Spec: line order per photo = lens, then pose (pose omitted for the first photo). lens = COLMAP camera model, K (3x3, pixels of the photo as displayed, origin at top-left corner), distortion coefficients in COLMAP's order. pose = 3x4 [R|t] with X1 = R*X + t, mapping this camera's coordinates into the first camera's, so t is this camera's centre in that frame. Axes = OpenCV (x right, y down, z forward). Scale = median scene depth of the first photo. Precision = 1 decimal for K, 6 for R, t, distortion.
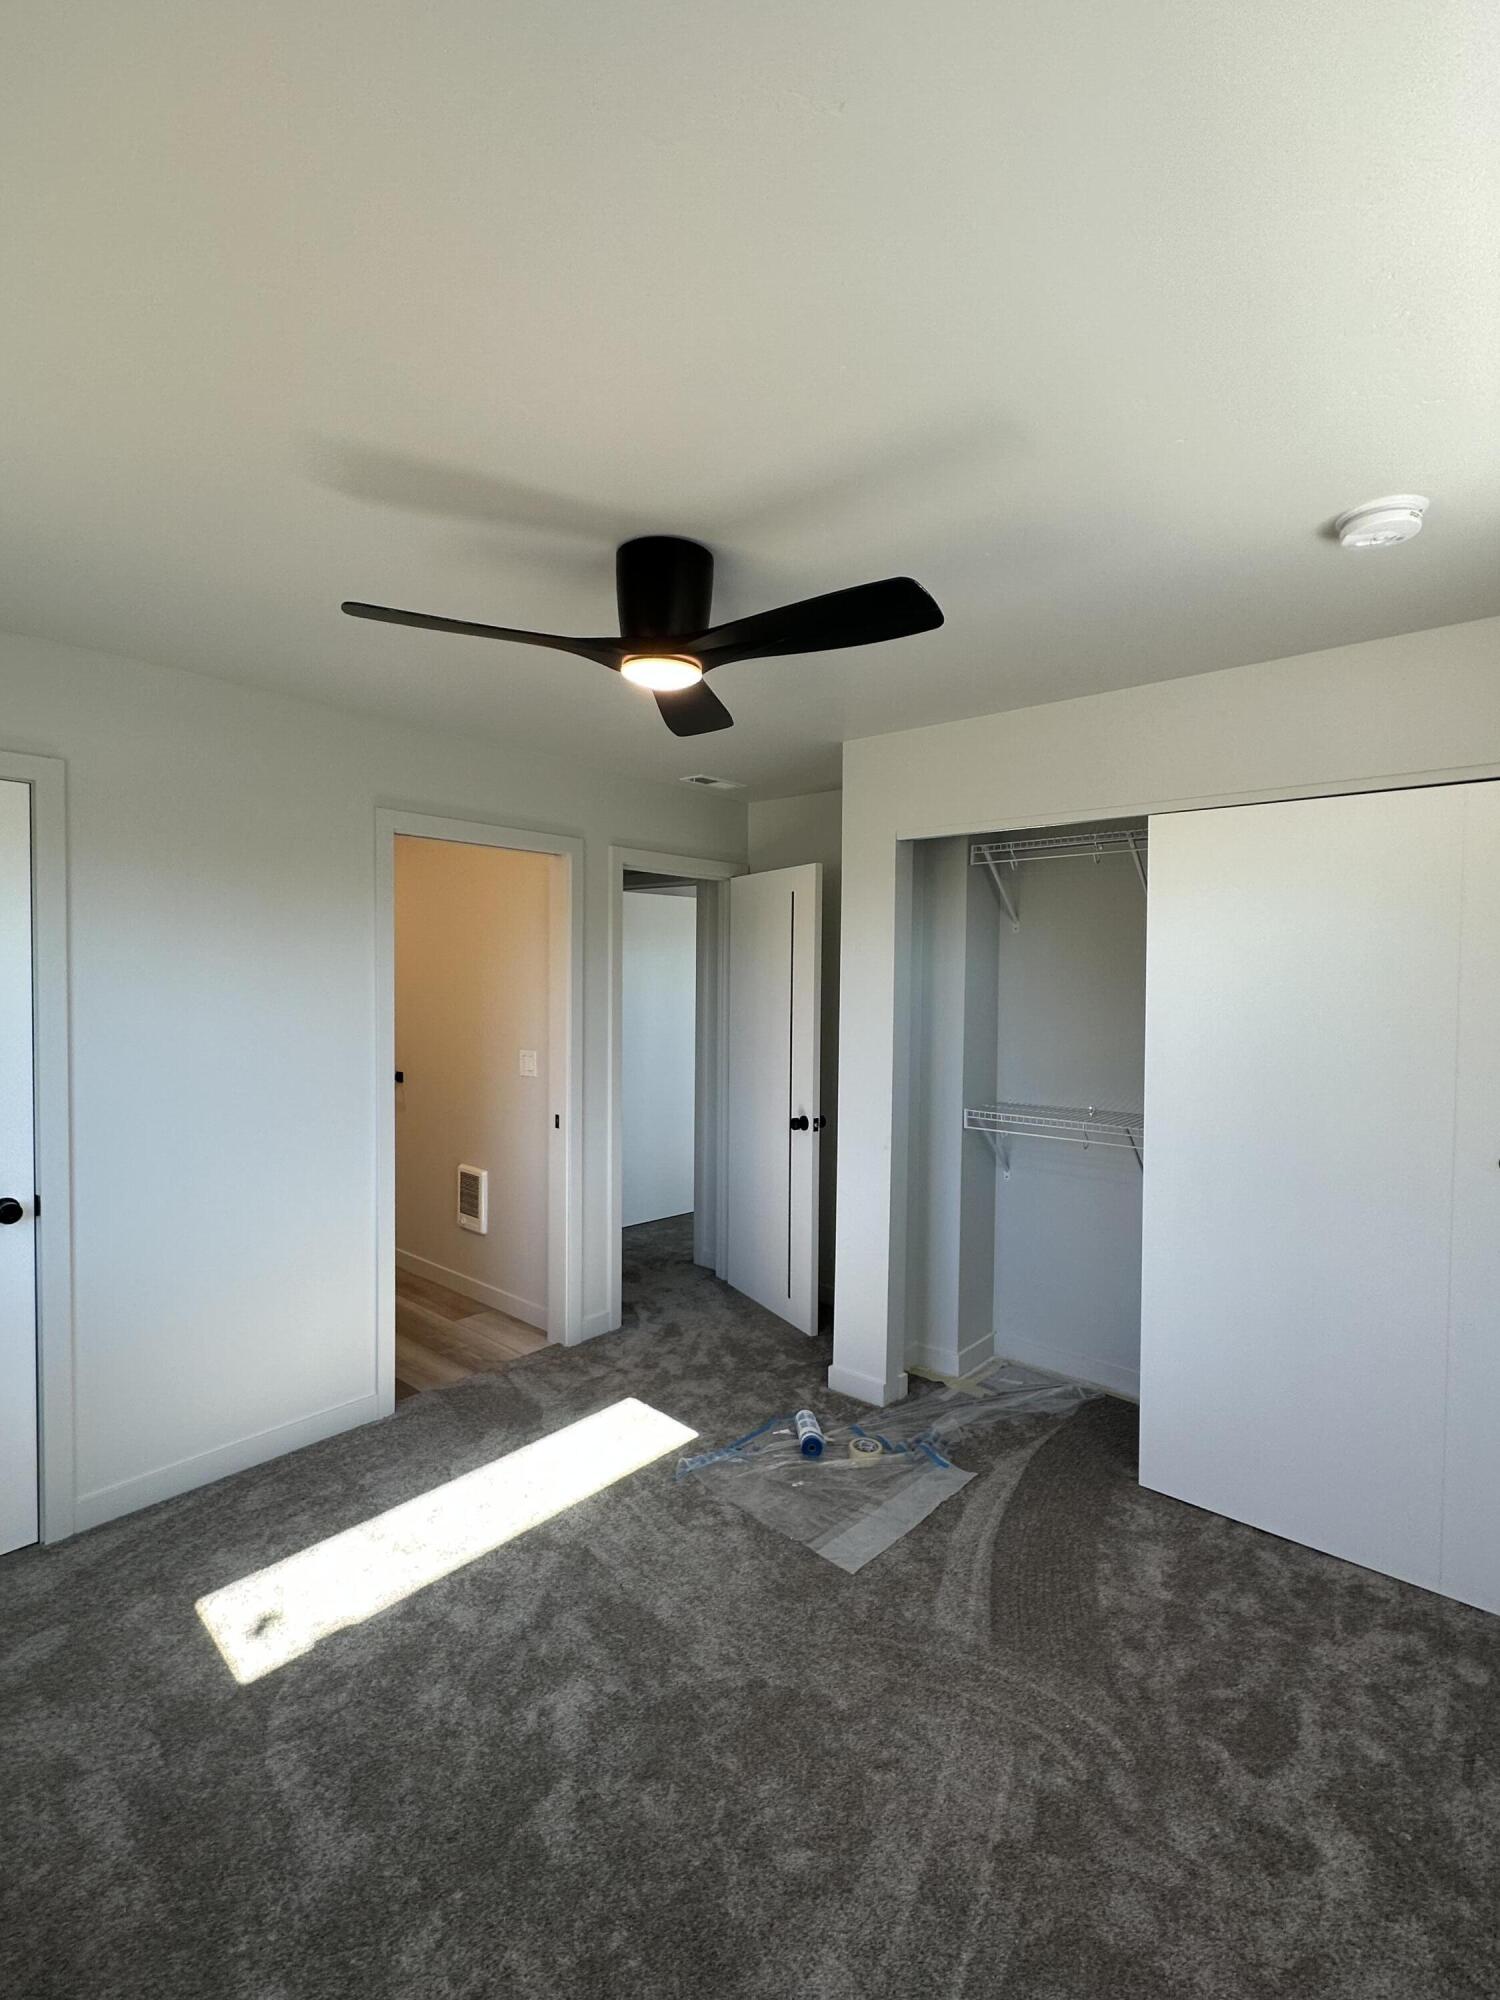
lens RADIAL K [[911.4, 0, 748.0], [0, 911.4, 997.7], [0, 0, 1]] dist [0.004281, -0.000602]
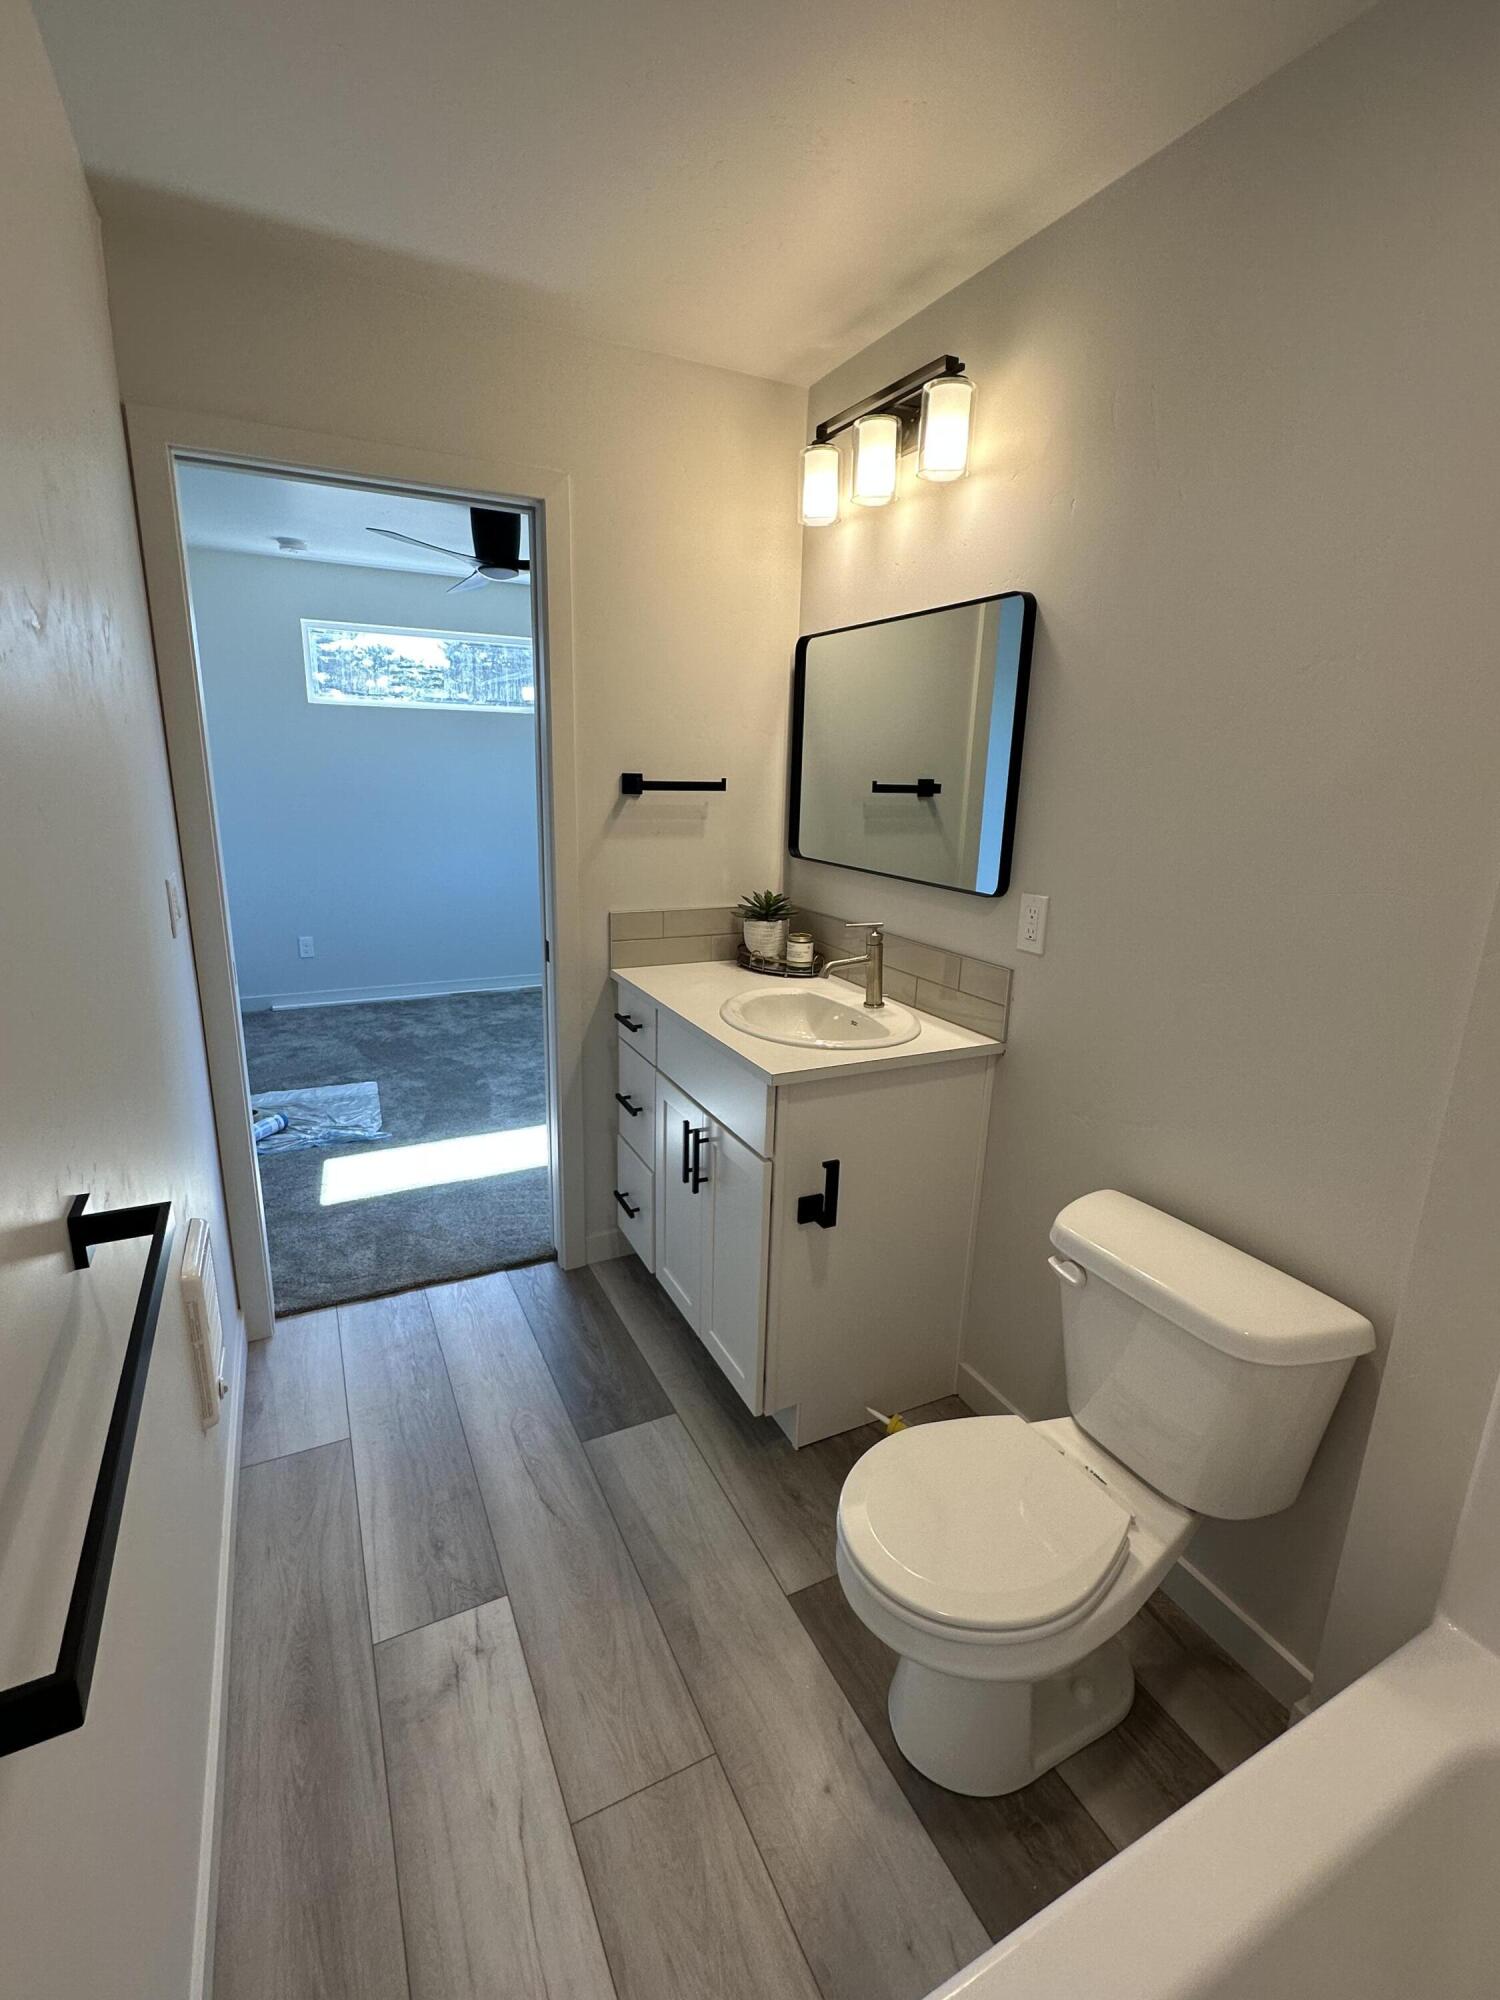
lens RADIAL K [[911.4, 0, 751.1], [0, 911.4, 992.8], [0, 0, 1]] dist [0.004281, -0.000602]
pose [[-0.923288, -0.126657, 0.362625, -0.814562], [-0.023070, 0.960652, 0.276795, -0.021158], [-0.383415, 0.247196, -0.889881, 1.575573]]
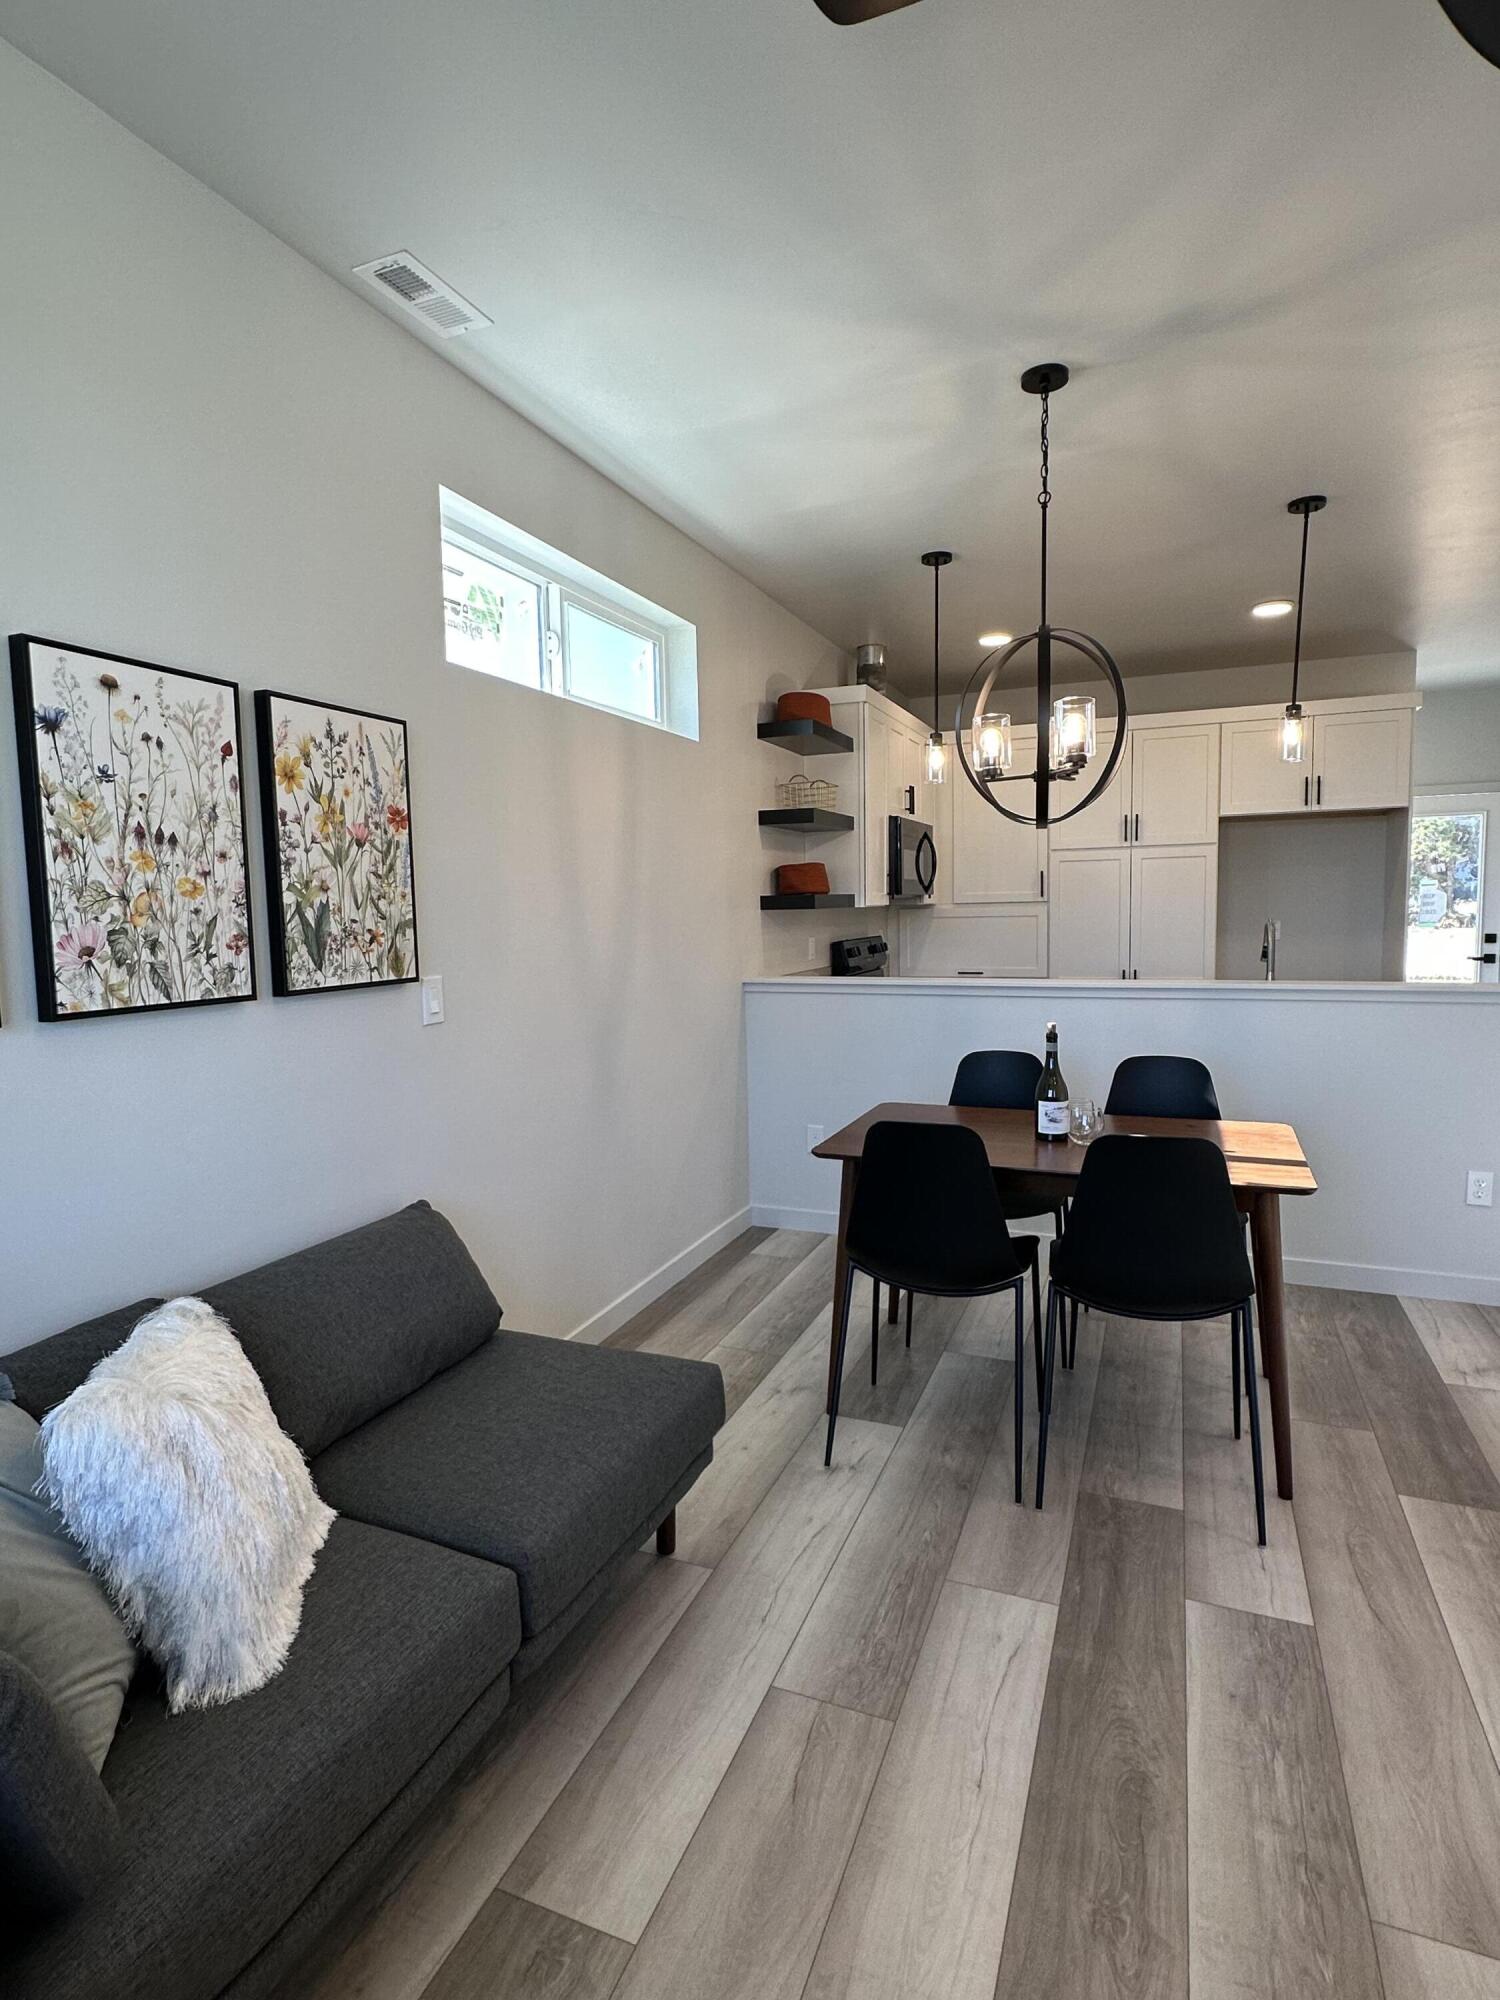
lens RADIAL K [[1047.9, 0, 739.9], [0, 1047.9, 994.9], [0, 0, 1]] dist [-0.001330, 0.002831]
pose [[0.308671, 0.063900, -0.949020, 0.075062], [-0.003420, 0.997809, 0.066073, 0.047782], [0.951163, -0.017150, 0.308214, 0.444349]]
